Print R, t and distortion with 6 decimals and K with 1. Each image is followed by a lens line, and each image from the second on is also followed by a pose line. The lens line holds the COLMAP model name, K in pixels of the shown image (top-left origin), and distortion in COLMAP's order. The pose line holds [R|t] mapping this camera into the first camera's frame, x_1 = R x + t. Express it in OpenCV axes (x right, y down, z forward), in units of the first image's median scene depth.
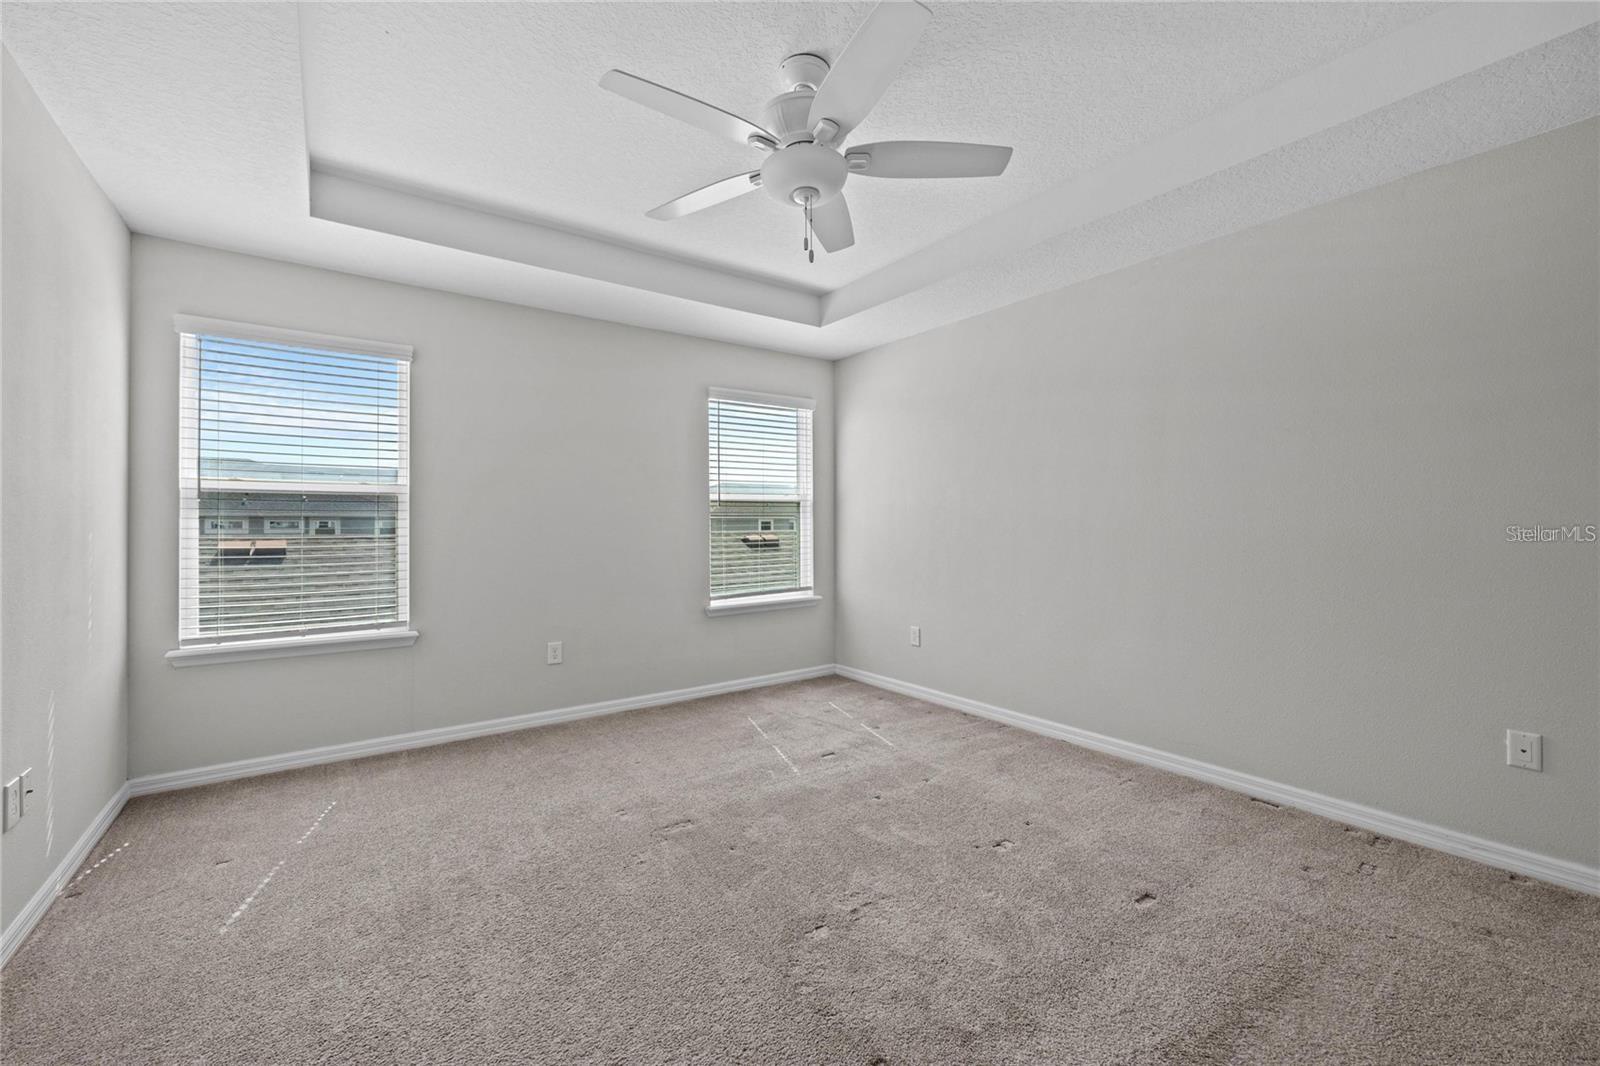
lens RADIAL K [[651.5, 0, 800.1], [0, 651.5, 518.5], [0, 0, 1]] dist [0.002424, 0.000359]
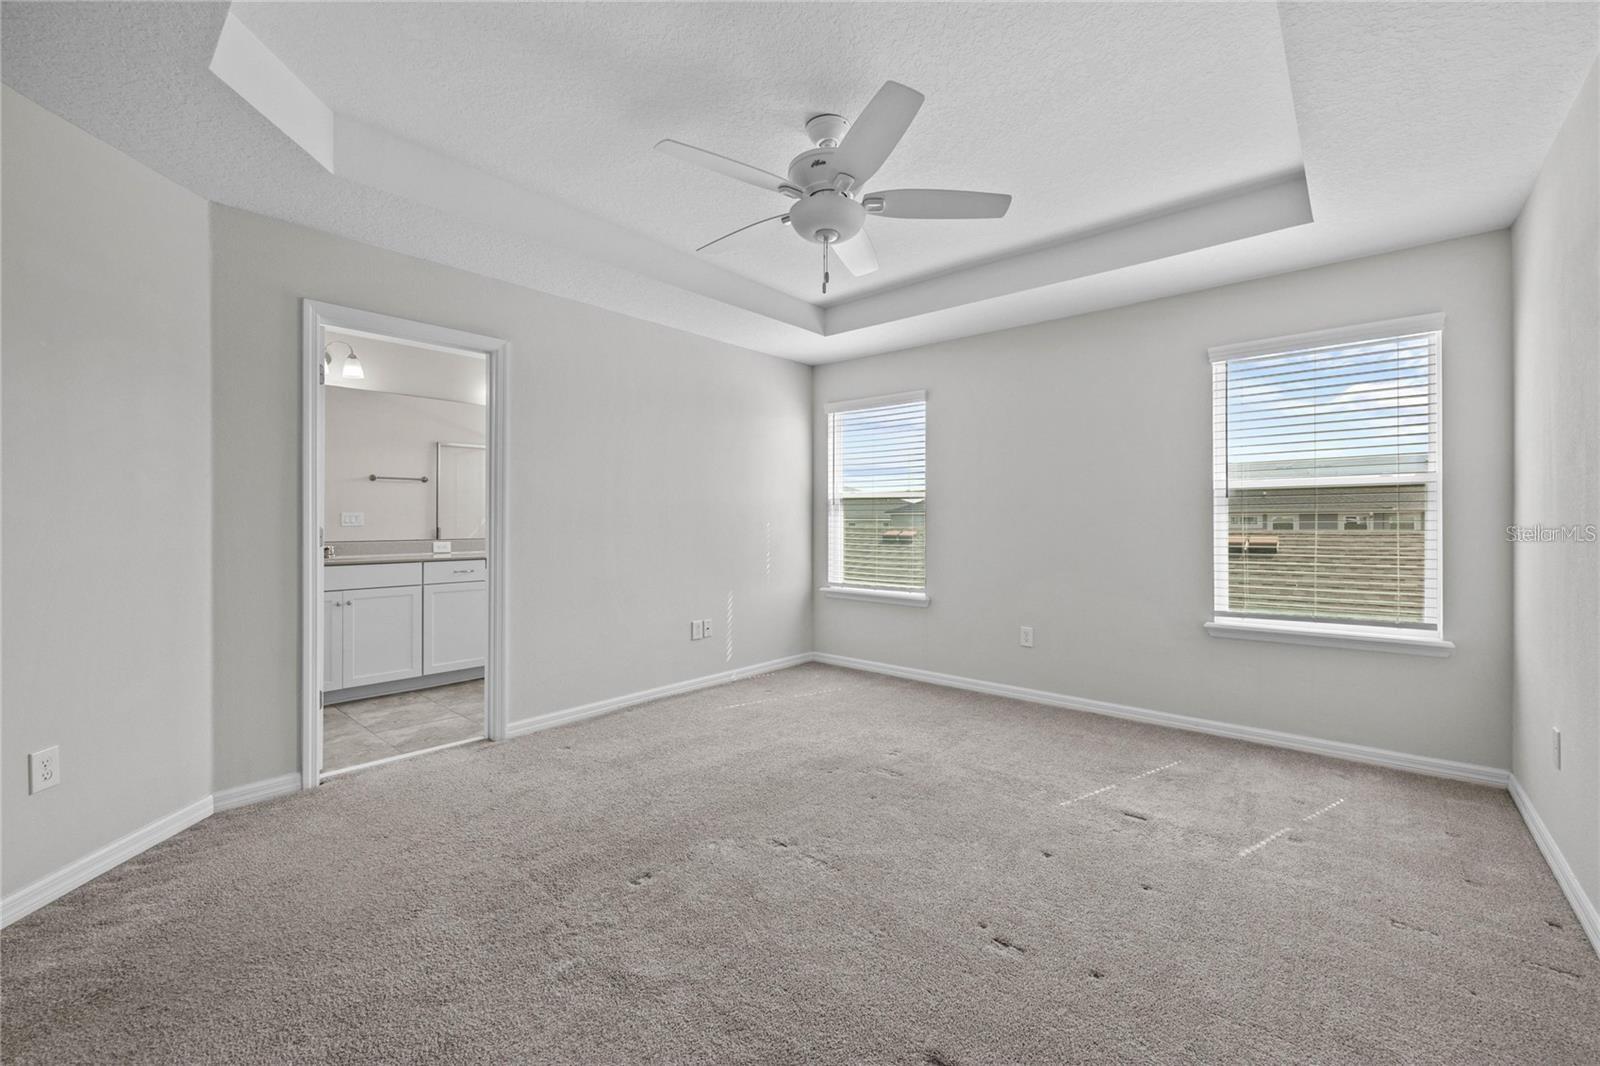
lens RADIAL K [[651.5, 0, 803.5], [0, 651.5, 522.3], [0, 0, 1]] dist [0.002424, 0.000359]
pose [[0.230604, 0.005637, -0.973031, 0.541434], [0.006973, 0.999948, 0.007446, 0.001633], [0.973023, -0.008502, 0.230553, 0.335151]]
